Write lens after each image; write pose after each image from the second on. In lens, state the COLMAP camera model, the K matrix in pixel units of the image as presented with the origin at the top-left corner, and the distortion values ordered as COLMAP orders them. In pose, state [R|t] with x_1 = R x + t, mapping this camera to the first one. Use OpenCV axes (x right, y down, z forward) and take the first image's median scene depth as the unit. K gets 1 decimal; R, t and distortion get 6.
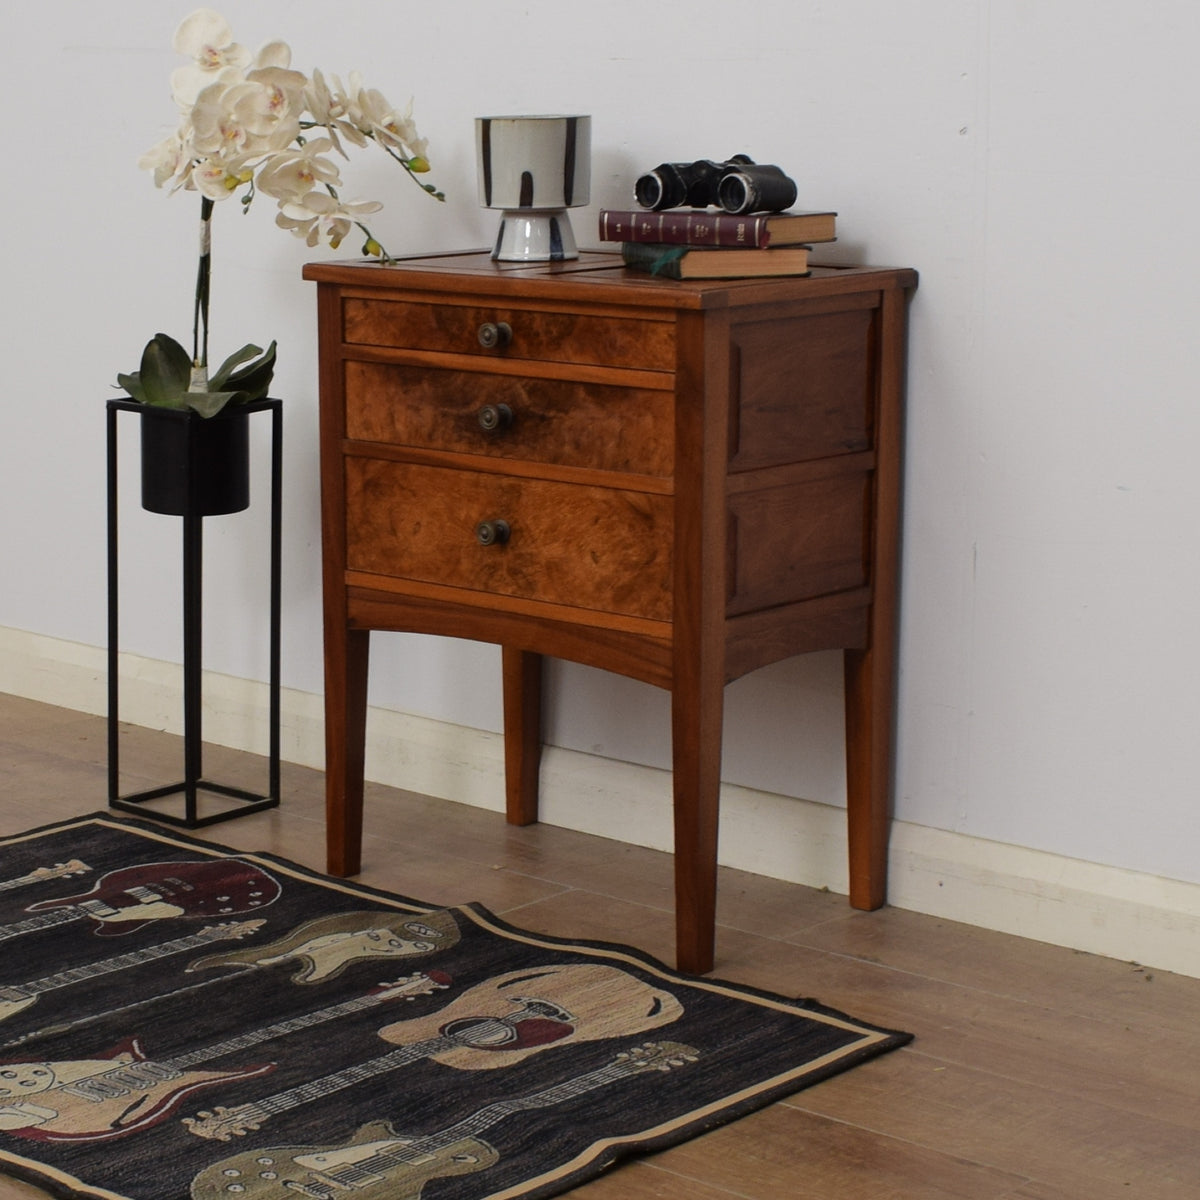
lens RADIAL K [[2967.1, 0, 397.1], [0, 2967.1, 629.7], [0, 0, 1]] dist [-0.076654, 0.042974]
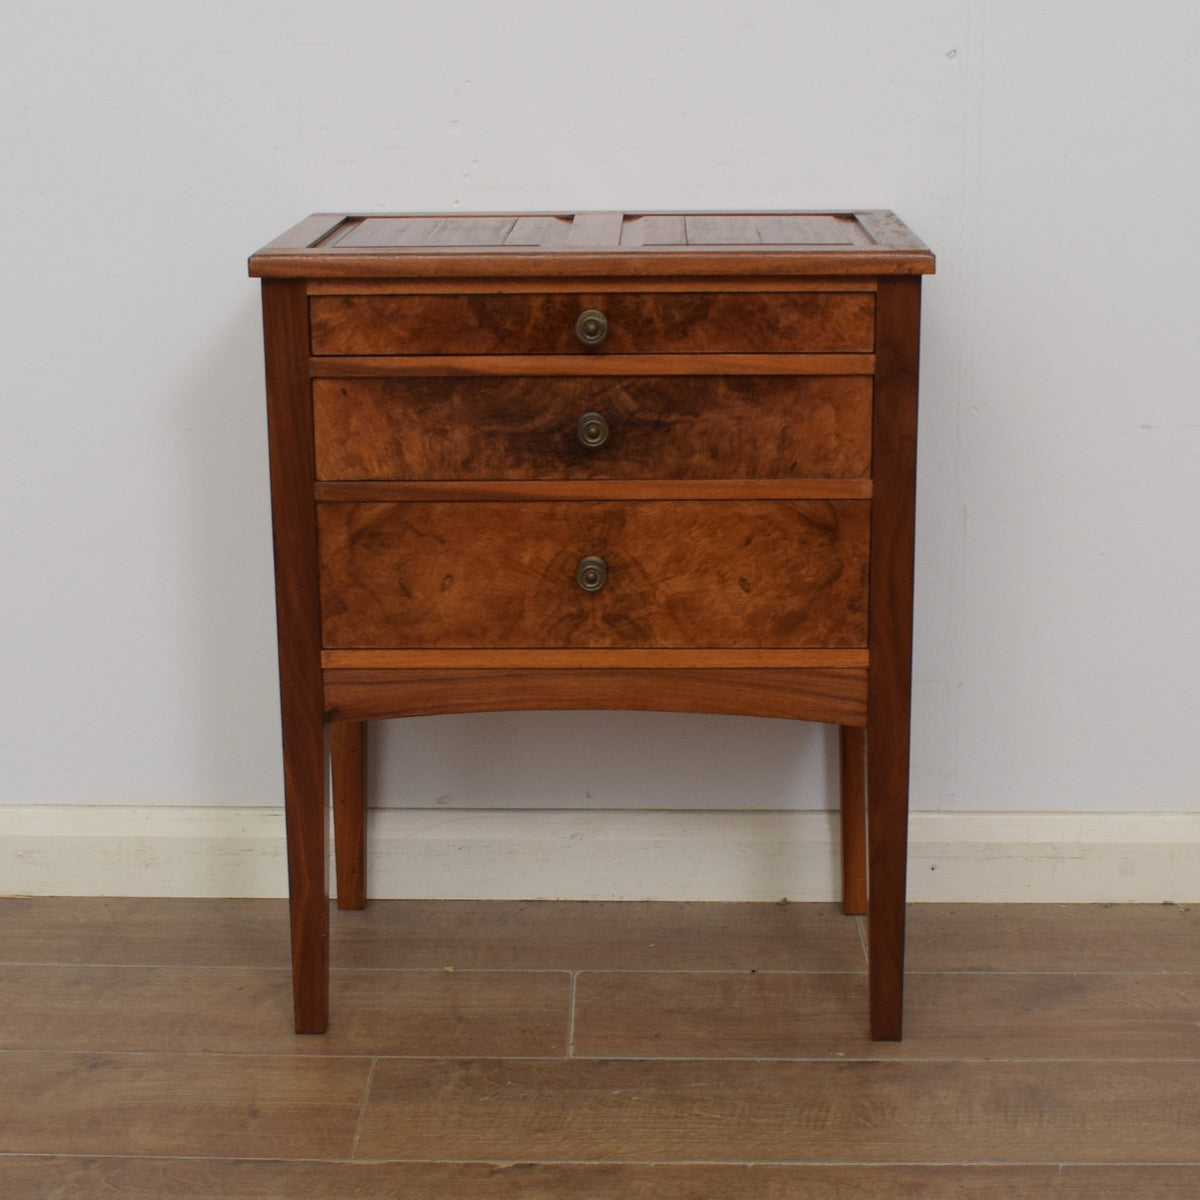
lens RADIAL K [[2453.3, 0, 570.0], [0, 2453.3, 654.9], [0, 0, 1]] dist [-0.075684, -0.052455]
pose [[0.739461, -0.178500, 0.649103, -0.406447], [0.135809, 0.983937, 0.115864, -0.089048], [-0.659358, 0.002477, 0.751825, 0.508815]]
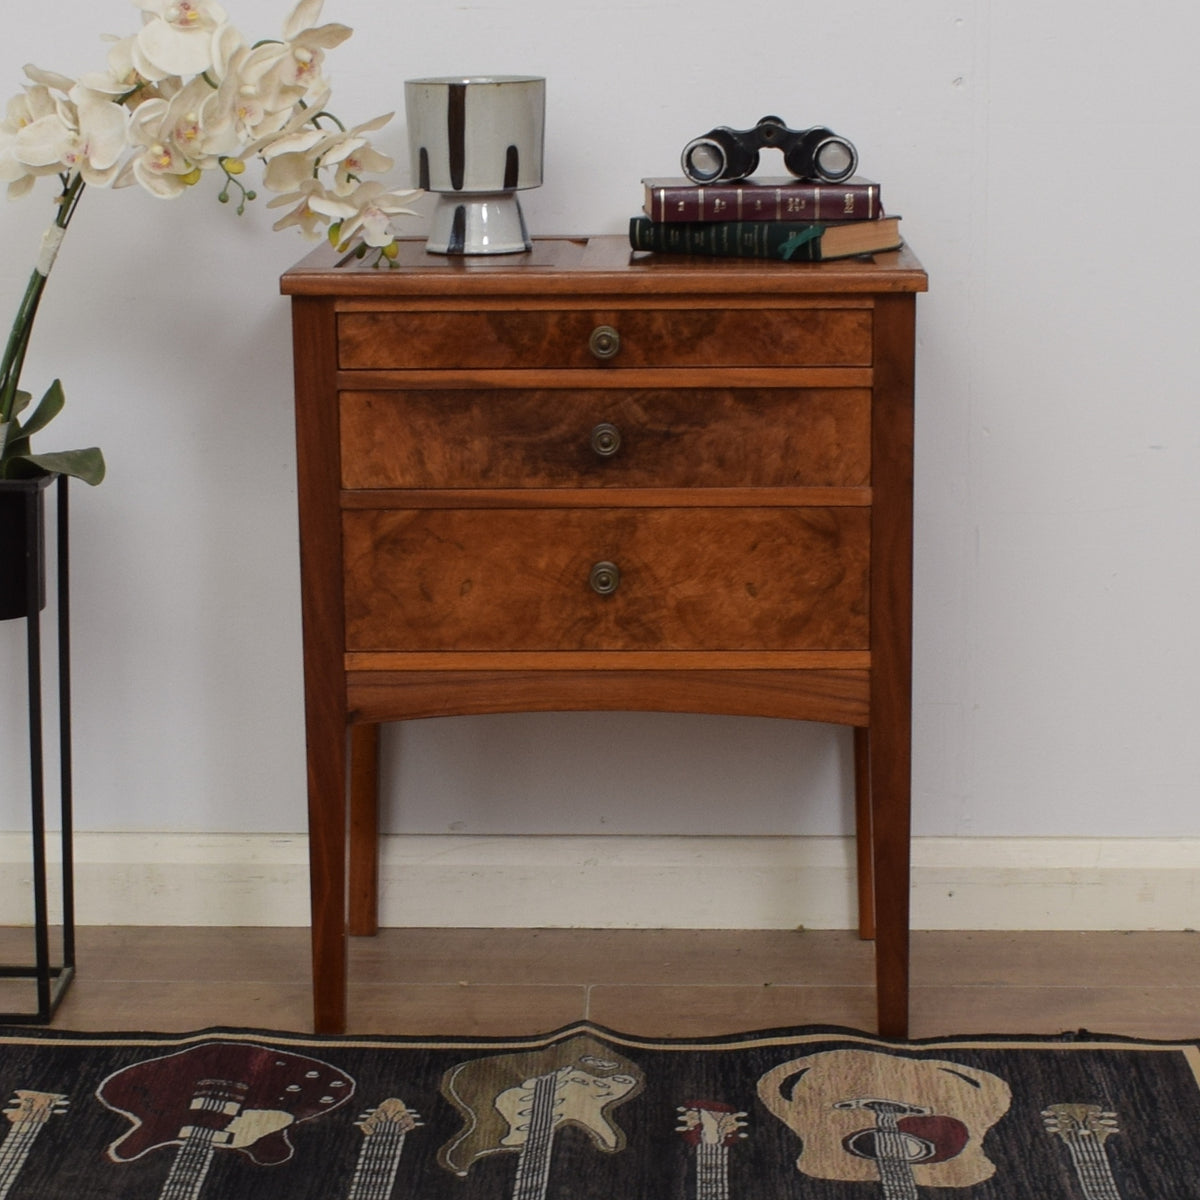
lens RADIAL K [[3281.7, 0, 596.9], [0, 3281.7, 698.8], [0, 0, 1]] dist [-0.077440, 0.340935]
pose [[0.736995, -0.150144, 0.659011, -0.586647], [0.135377, 0.988048, 0.073712, -0.067854], [-0.662202, 0.034890, 0.748512, 0.310830]]
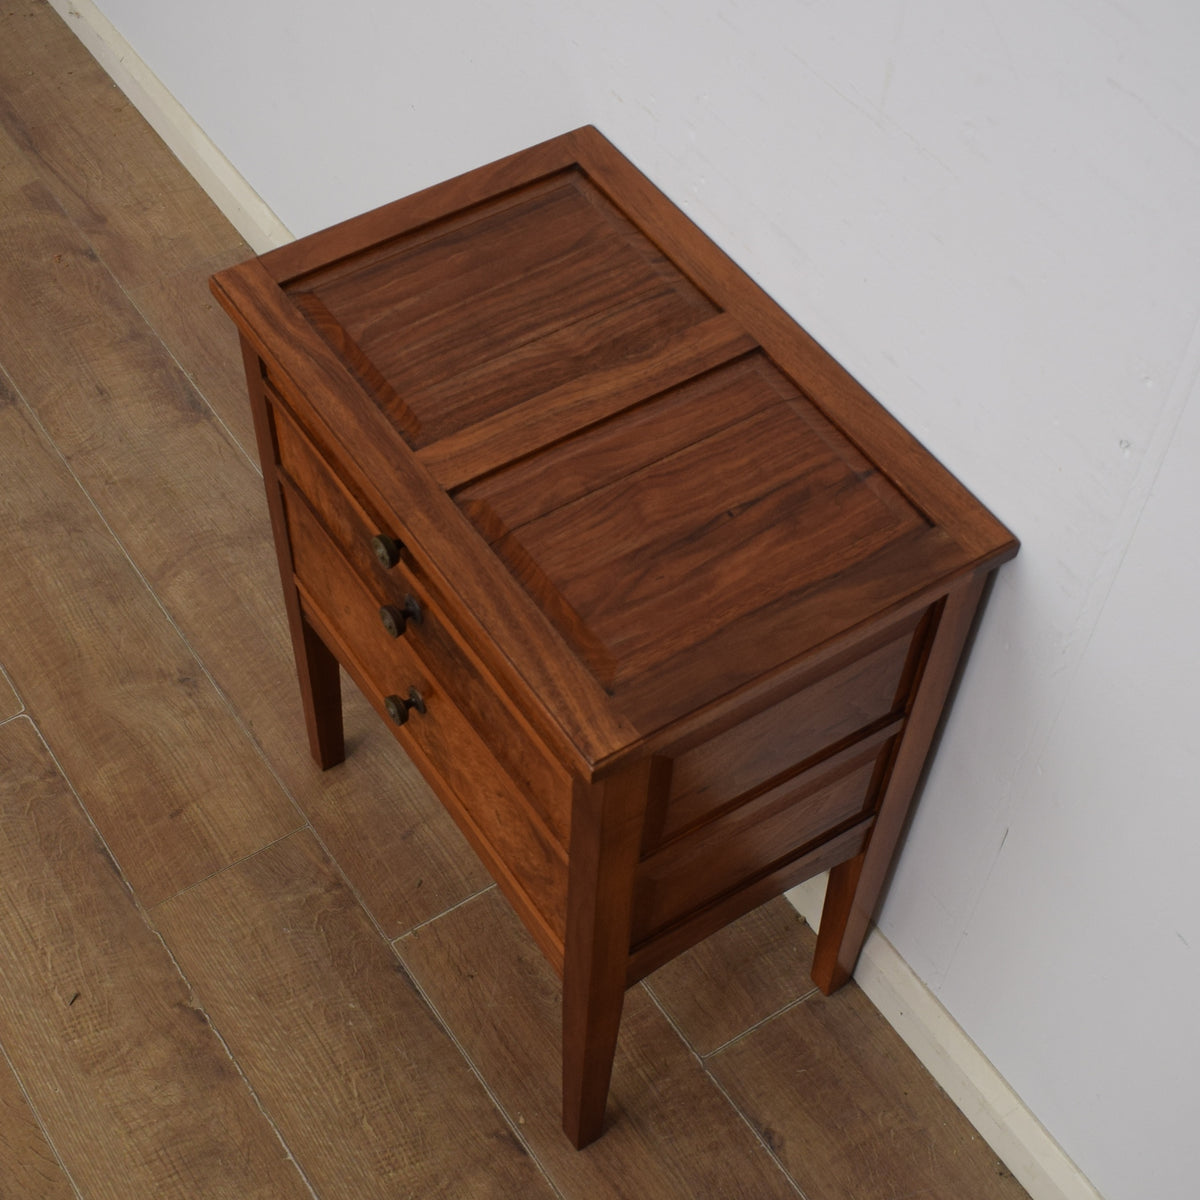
lens RADIAL K [[1841.7, 0, 528.2], [0, 1841.7, 729.8], [0, 0, 1]] dist [-0.078489, -0.055482]
pose [[0.972995, 0.197302, -0.119806, 0.126086], [-0.057913, 0.711088, 0.700714, -0.380081], [0.223445, -0.674852, 0.703311, 0.655595]]
